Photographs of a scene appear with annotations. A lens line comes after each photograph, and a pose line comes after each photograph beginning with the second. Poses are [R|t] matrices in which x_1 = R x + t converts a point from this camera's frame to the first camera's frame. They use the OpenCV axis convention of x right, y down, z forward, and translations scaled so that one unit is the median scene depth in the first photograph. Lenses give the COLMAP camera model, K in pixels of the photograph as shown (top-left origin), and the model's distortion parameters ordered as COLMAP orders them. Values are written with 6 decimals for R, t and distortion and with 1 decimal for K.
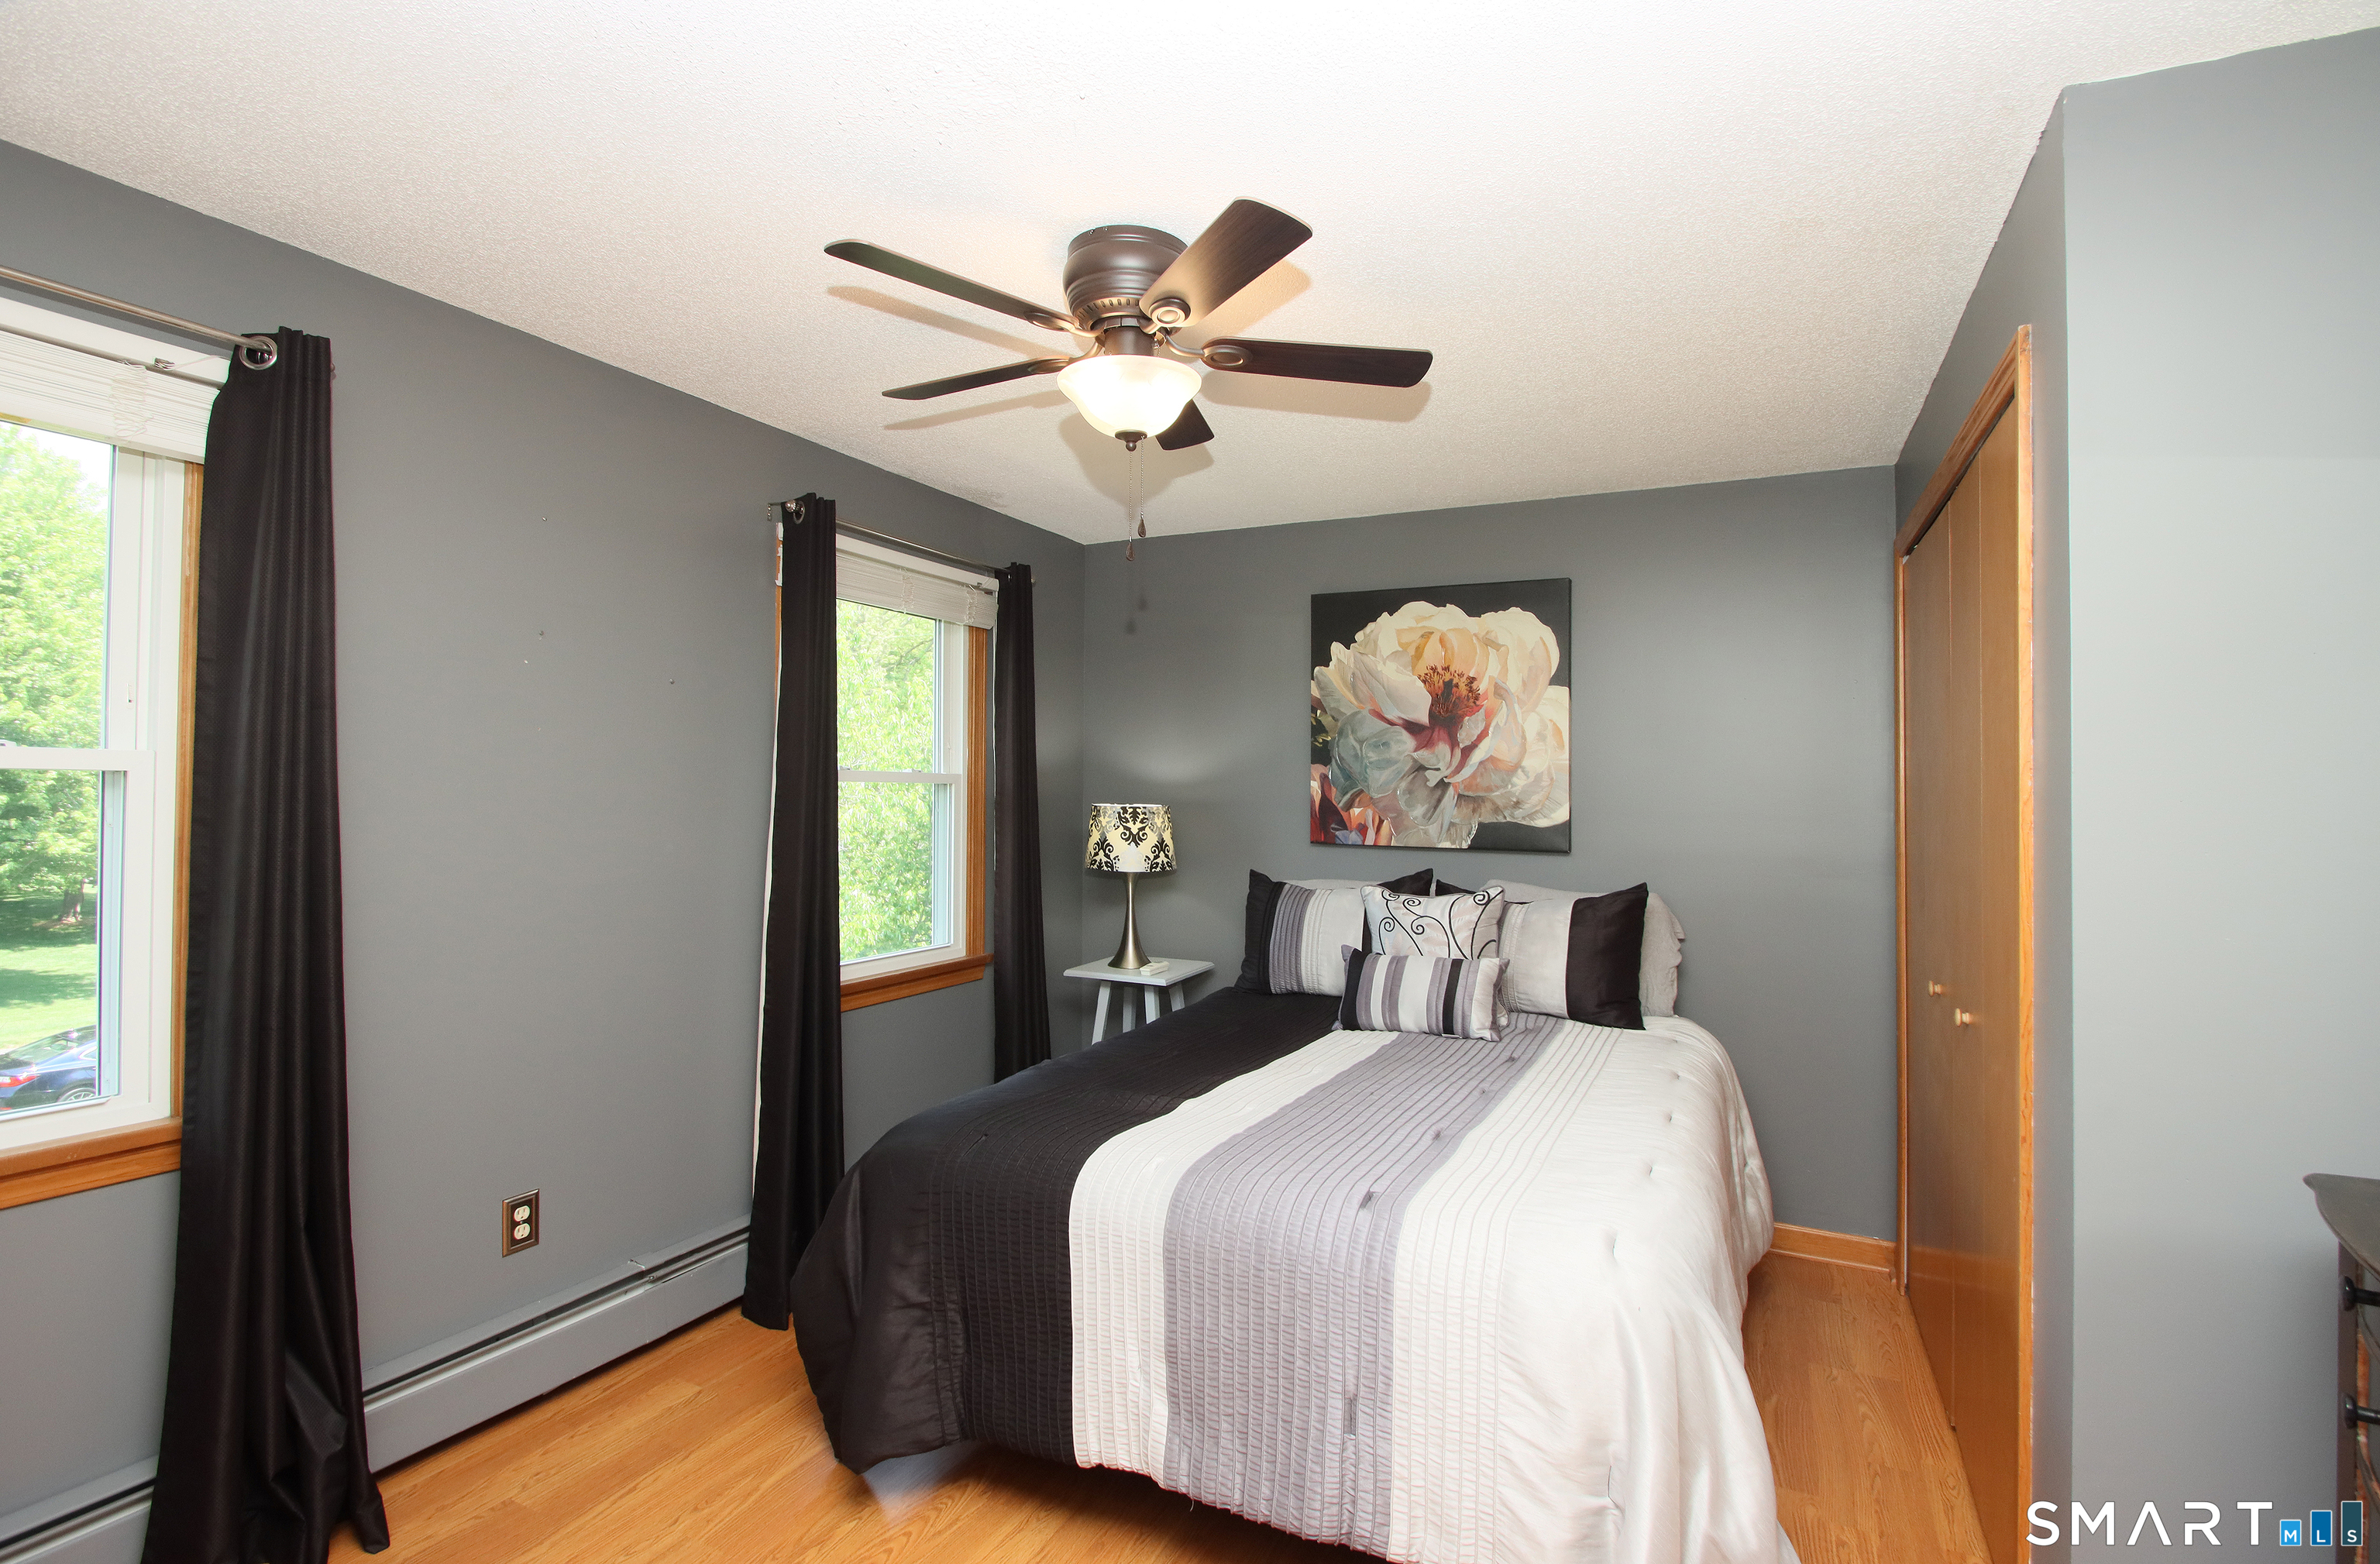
lens RADIAL K [[1116.7, 0, 1190.2], [0, 1116.7, 770.6], [0, 0, 1]] dist [0.010890, -0.015298]
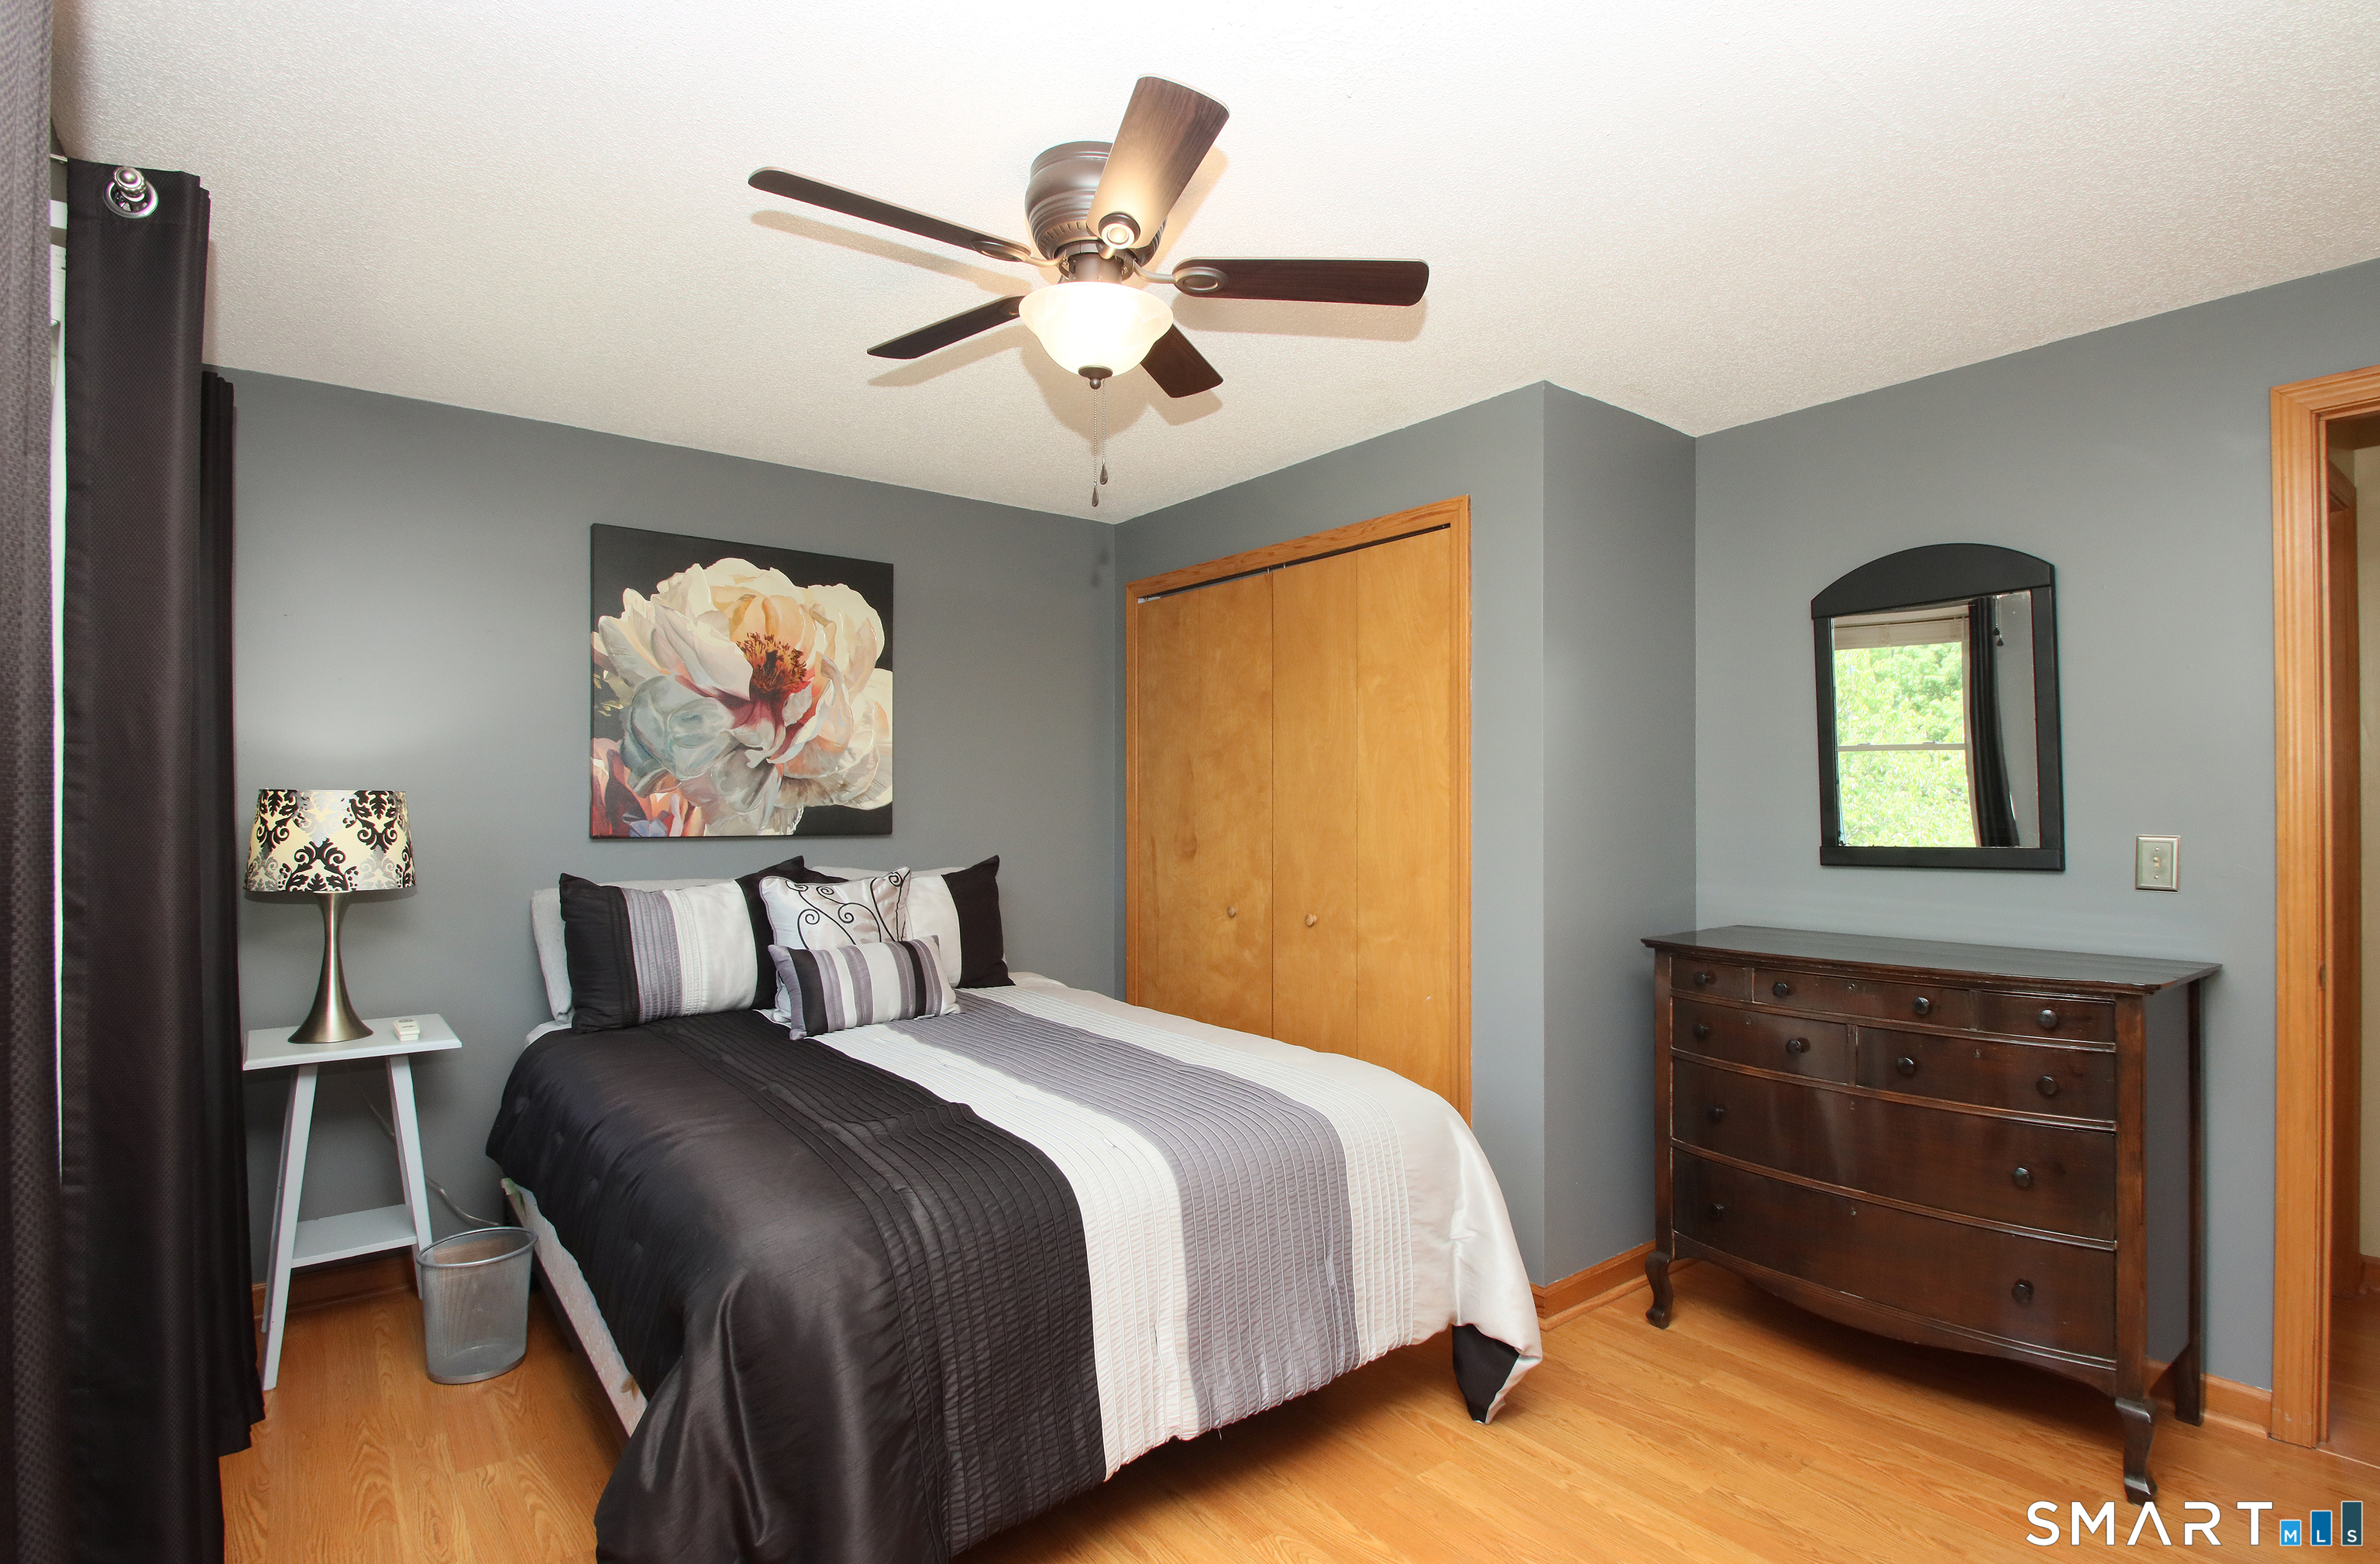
lens RADIAL K [[1185.0, 0, 1200.0], [0, 1185.0, 797.1], [0, 0, 1]] dist [-0.021055, -0.000484]
pose [[0.424741, -0.006340, 0.905293, -0.487108], [-0.011633, 0.999855, 0.012460, 0.021616], [-0.905240, -0.015824, 0.424605, 0.269078]]
